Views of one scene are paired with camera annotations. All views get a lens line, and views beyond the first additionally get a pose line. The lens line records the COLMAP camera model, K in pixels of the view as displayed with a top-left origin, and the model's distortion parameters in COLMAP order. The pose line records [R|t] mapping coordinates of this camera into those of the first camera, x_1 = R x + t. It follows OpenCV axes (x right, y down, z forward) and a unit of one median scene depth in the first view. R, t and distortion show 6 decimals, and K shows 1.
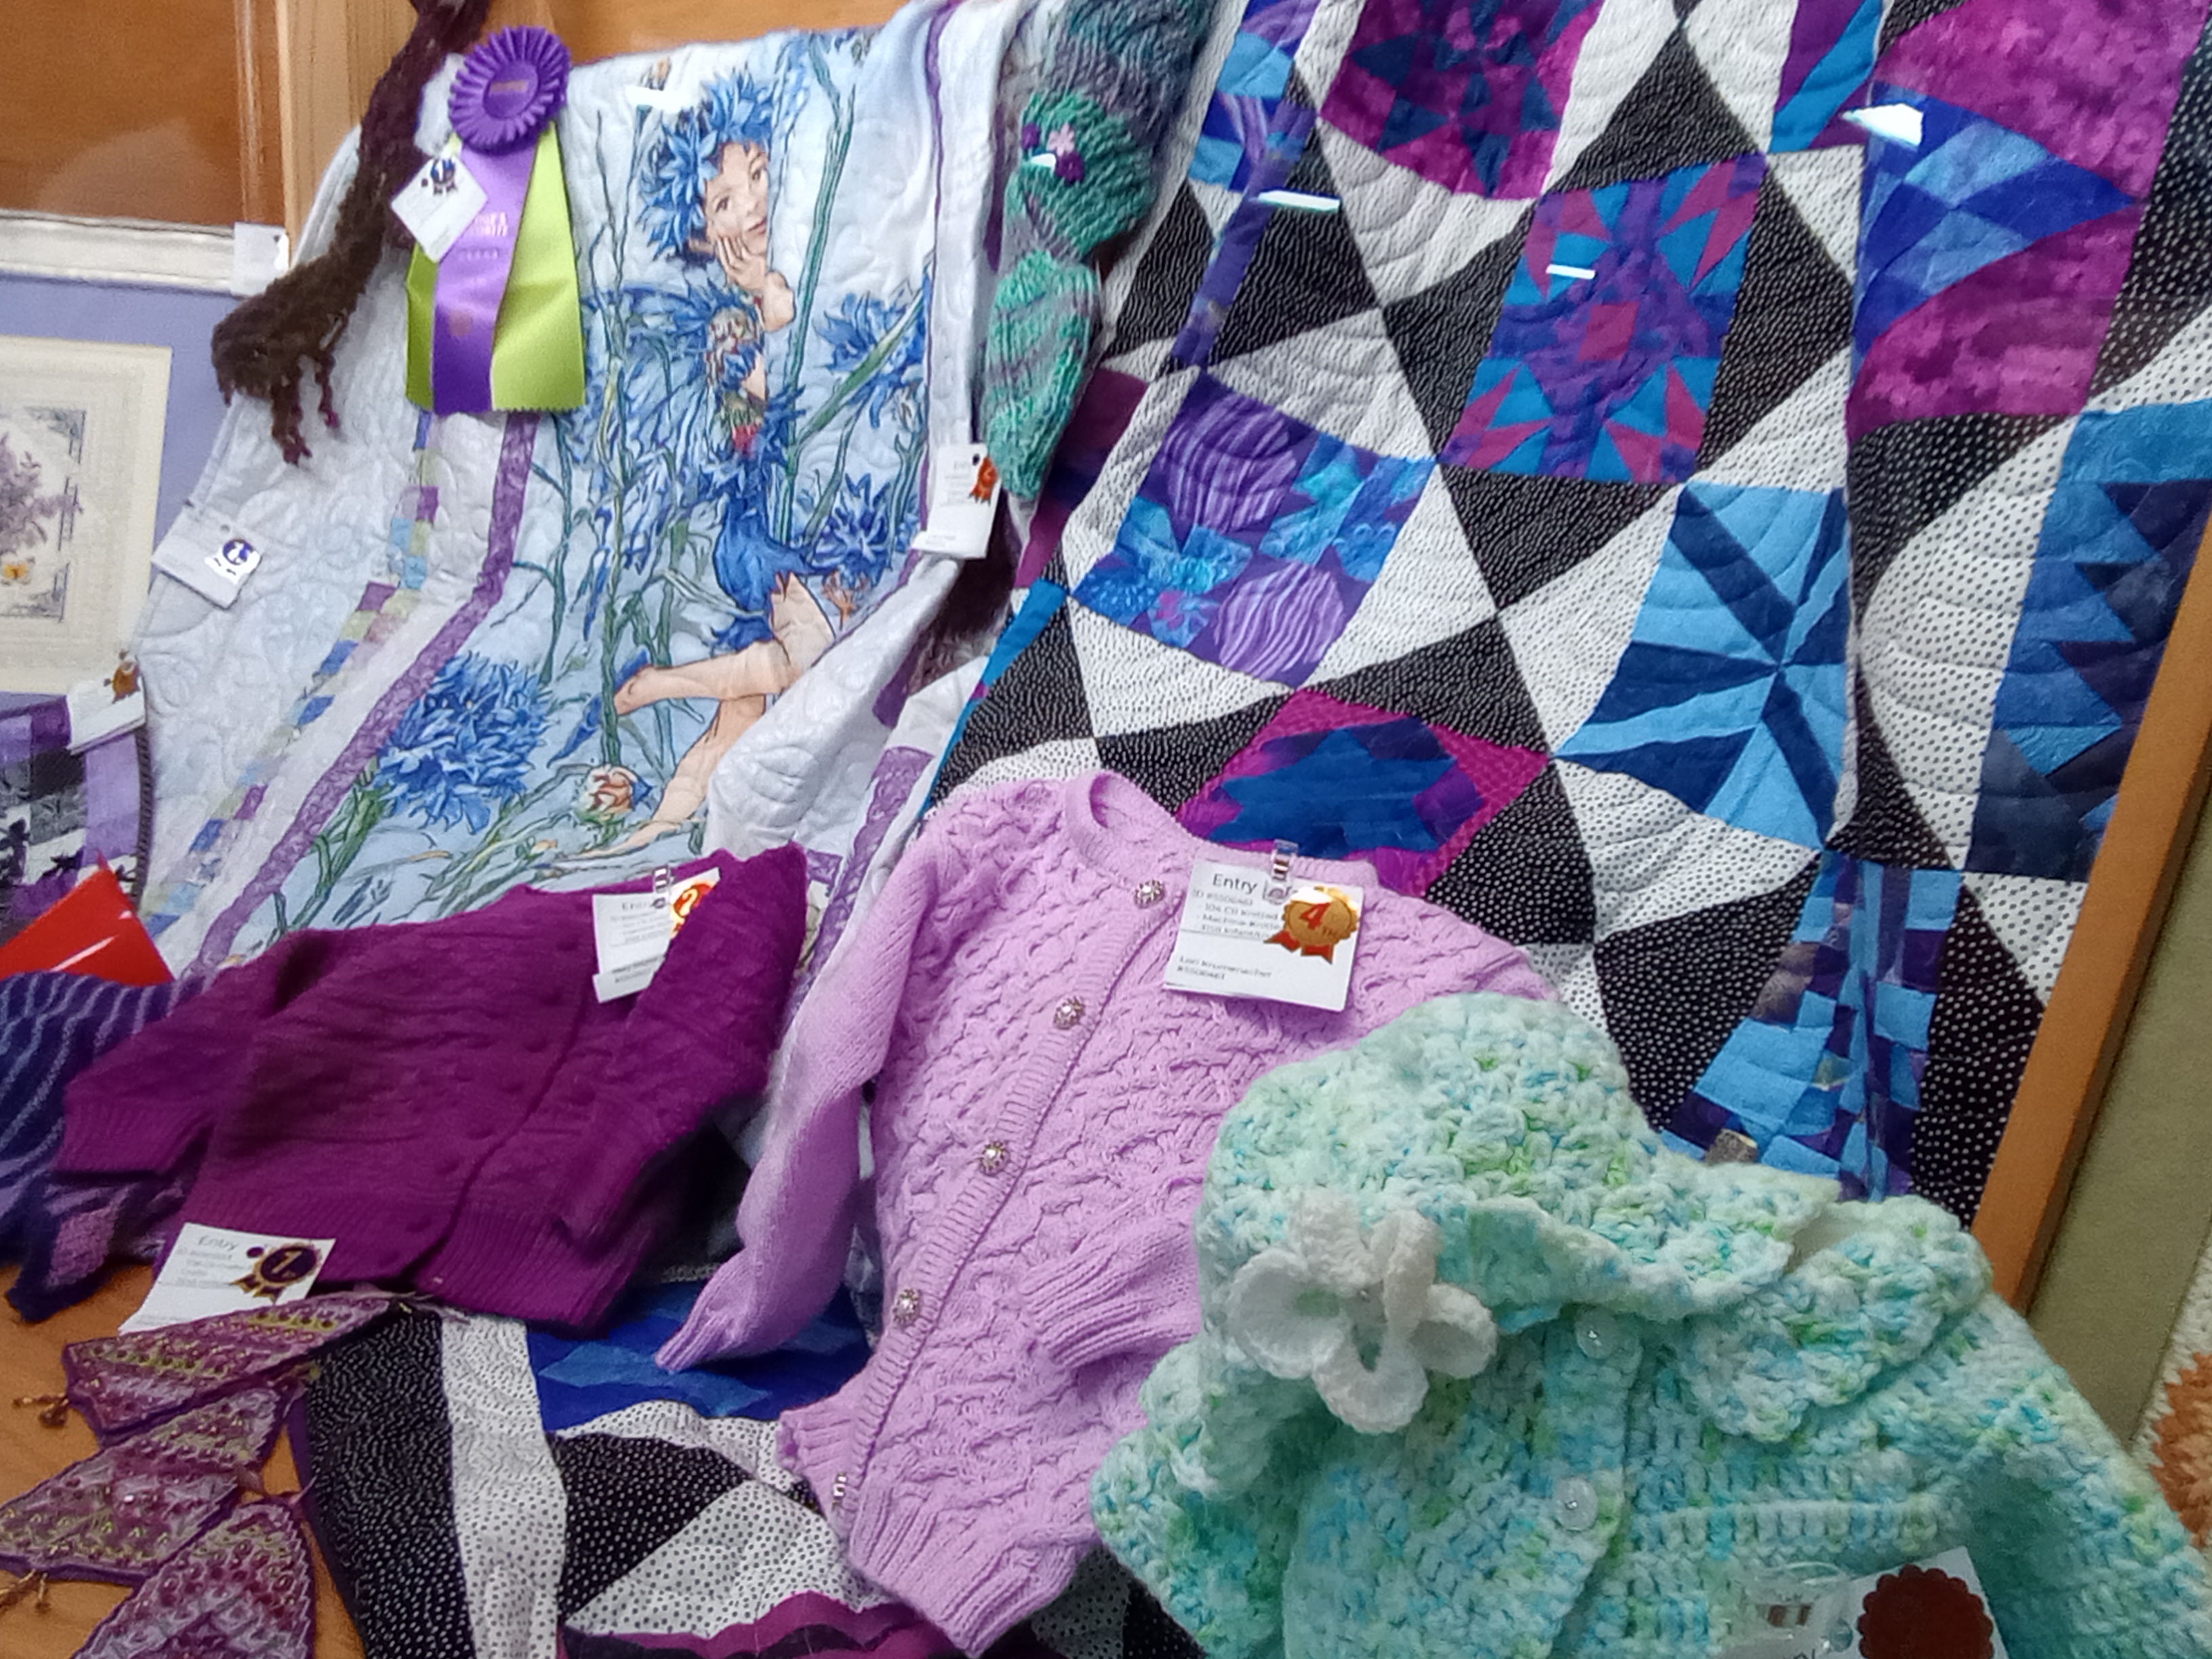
lens RADIAL K [[1806.7, 0, 1097.4], [0, 1806.7, 836.2], [0, 0, 1]] dist [-0.025251, 0.023888]
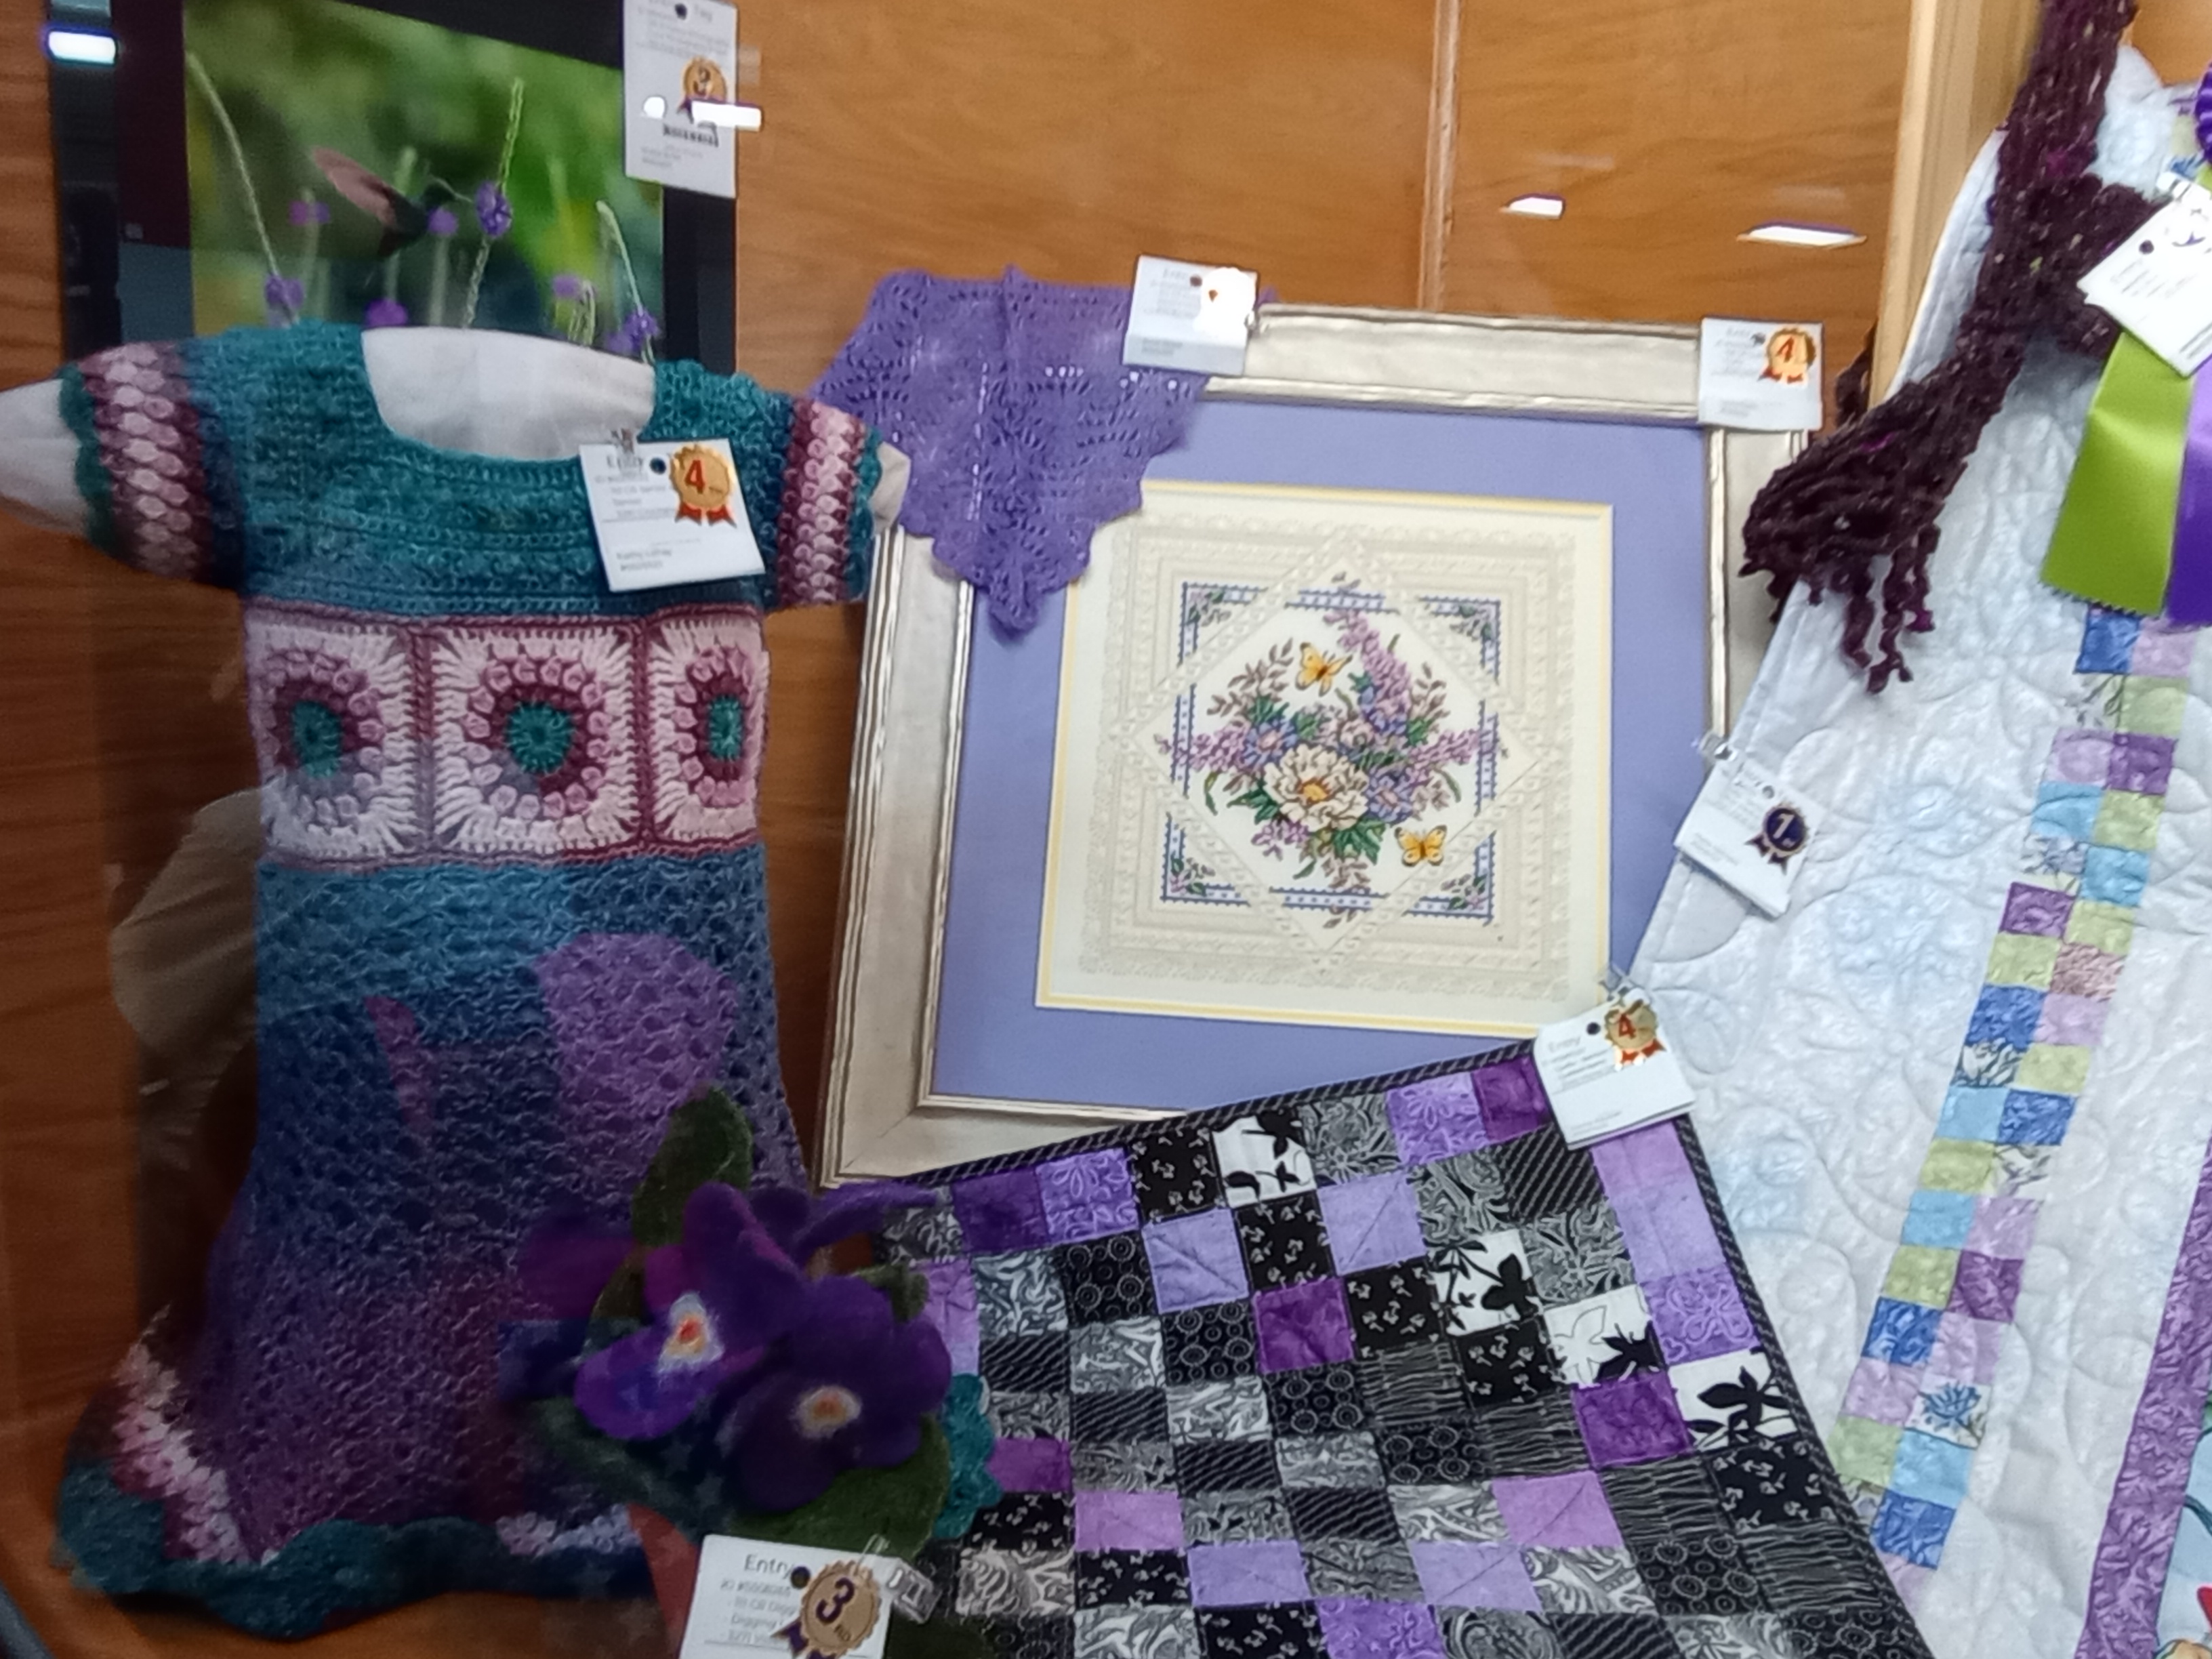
lens RADIAL K [[1806.7, 0, 1106.2], [0, 1806.7, 833.1], [0, 0, 1]] dist [-0.025251, 0.023888]
pose [[0.977251, 0.026045, -0.210480, -1.020309], [-0.032406, 0.999115, -0.026827, -0.230778], [0.209595, 0.033038, 0.977230, 0.564733]]
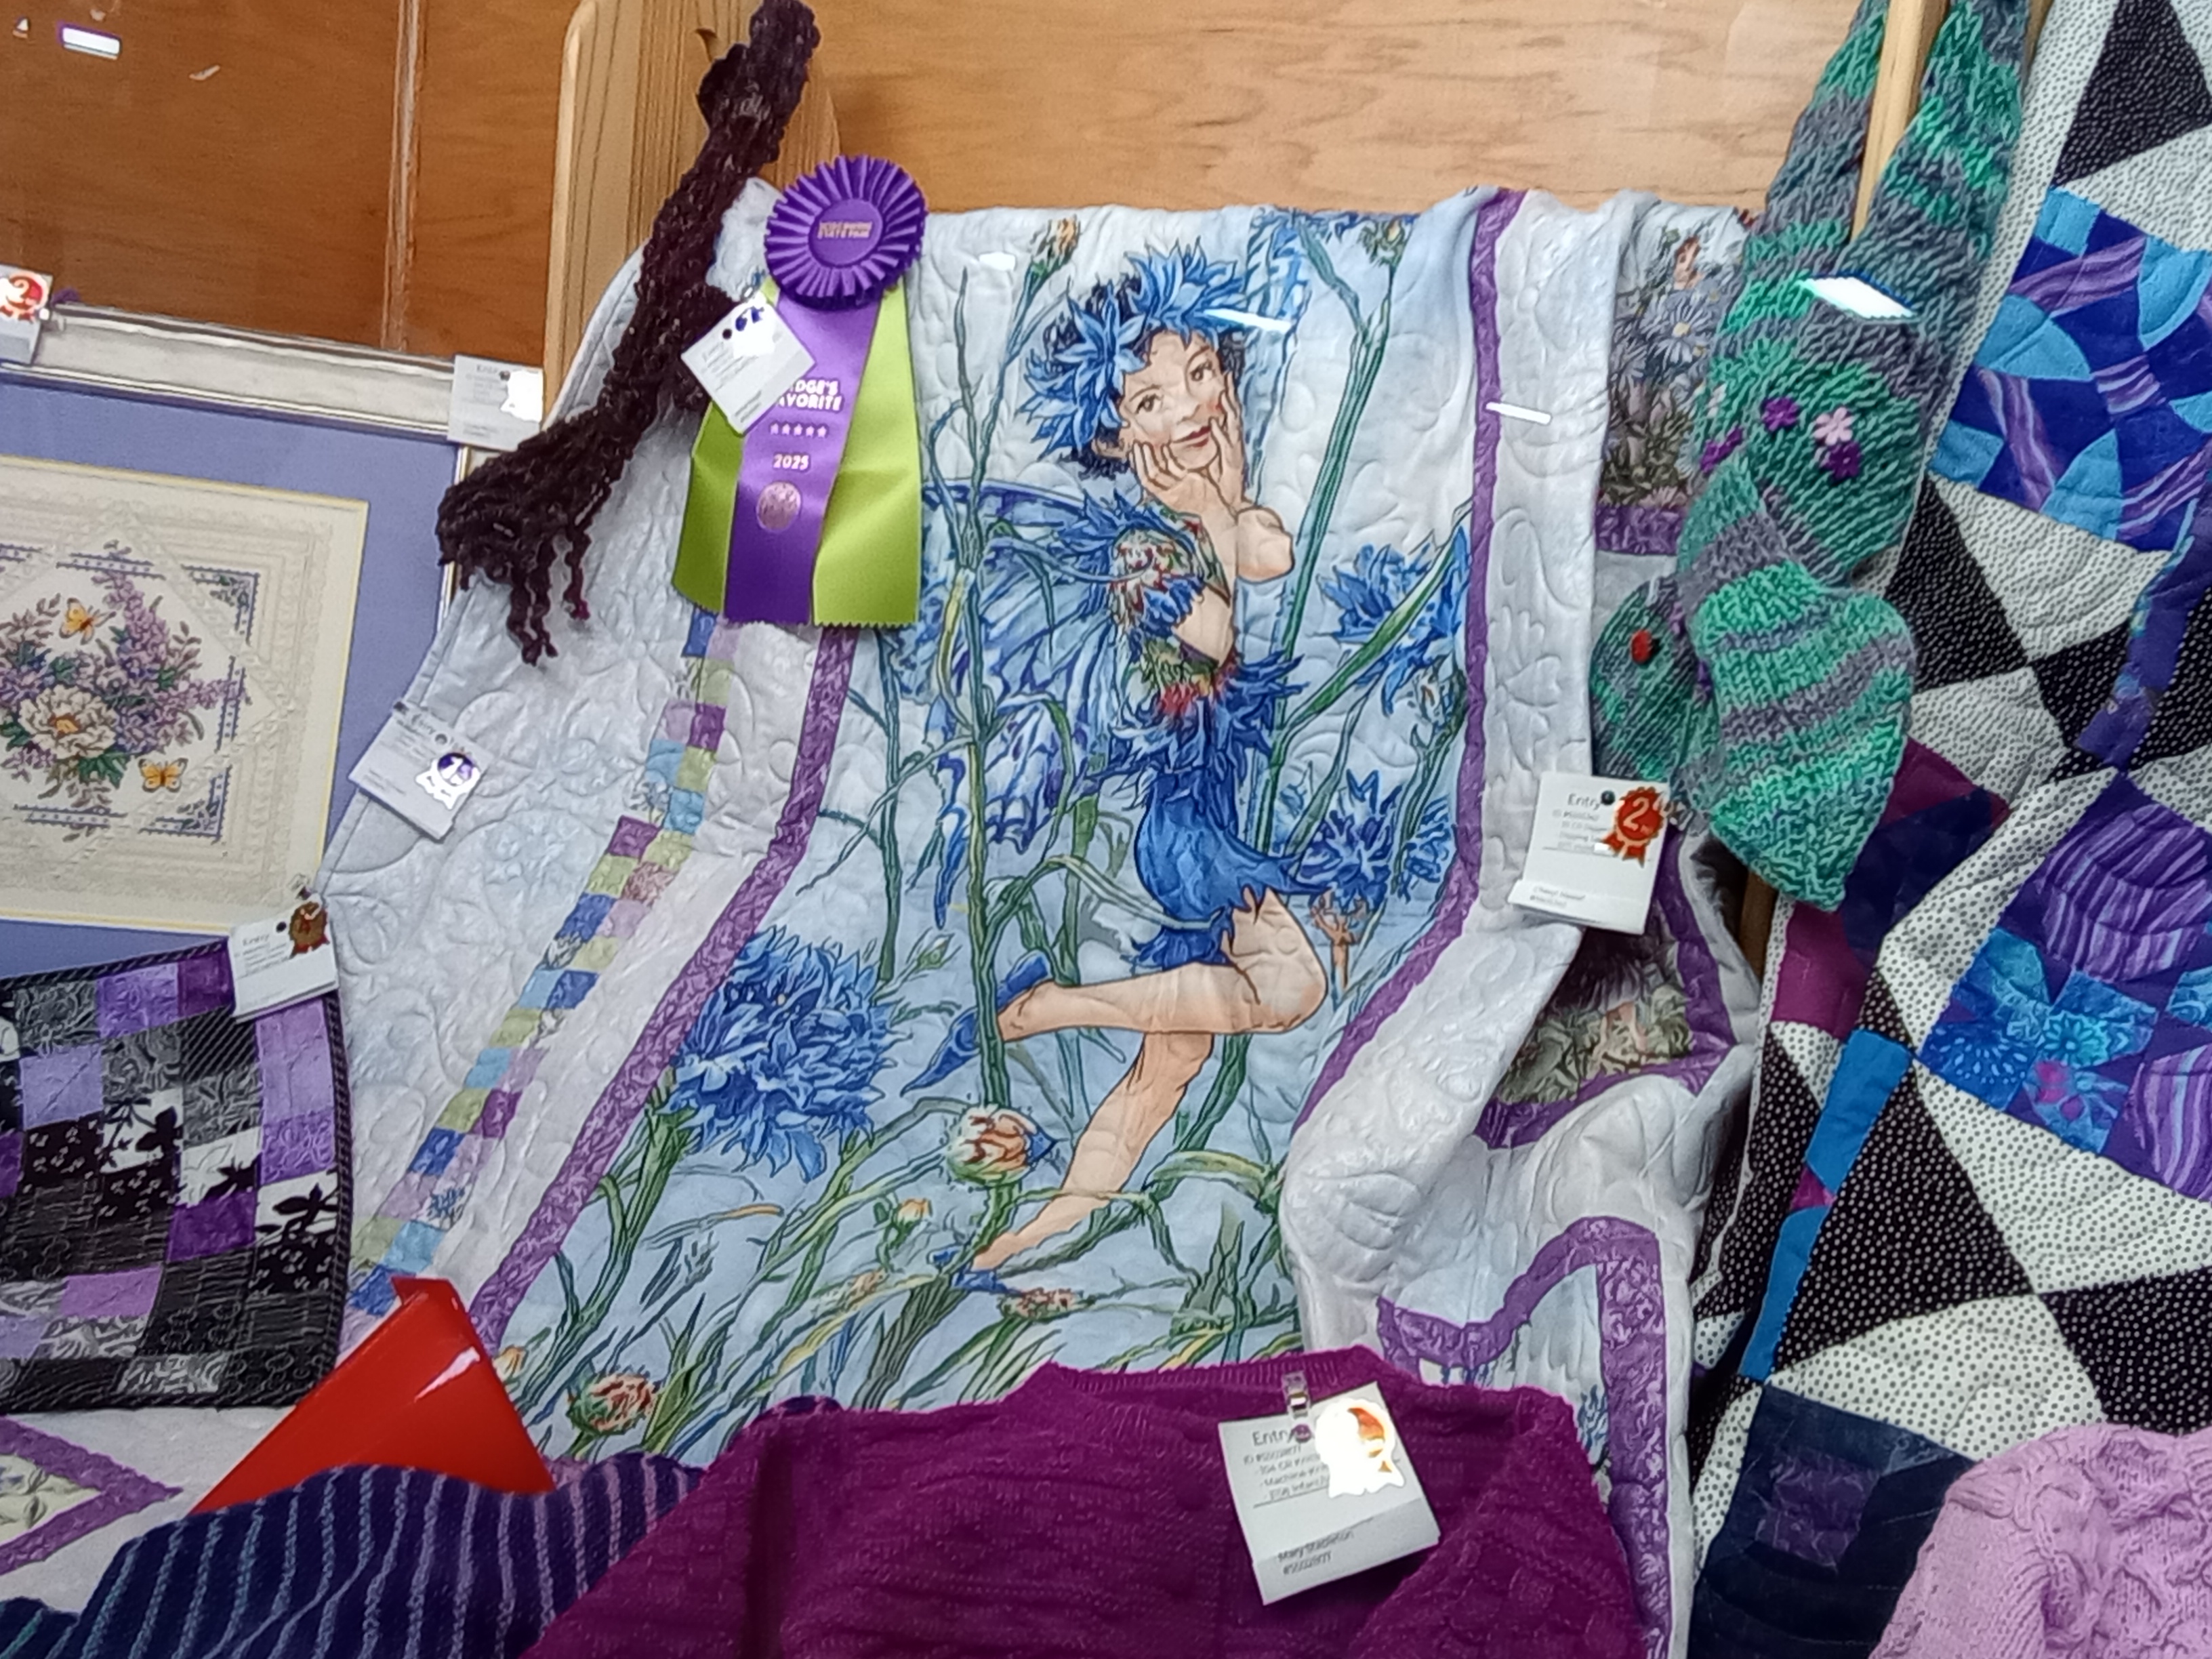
lens RADIAL K [[1806.7, 0, 1102.5], [0, 1806.7, 842.0], [0, 0, 1]] dist [-0.025251, 0.023888]
pose [[0.995117, 0.054848, 0.082056, -0.449752], [-0.051651, 0.997840, -0.040596, -0.189856], [-0.084105, 0.036159, 0.995801, 0.315236]]
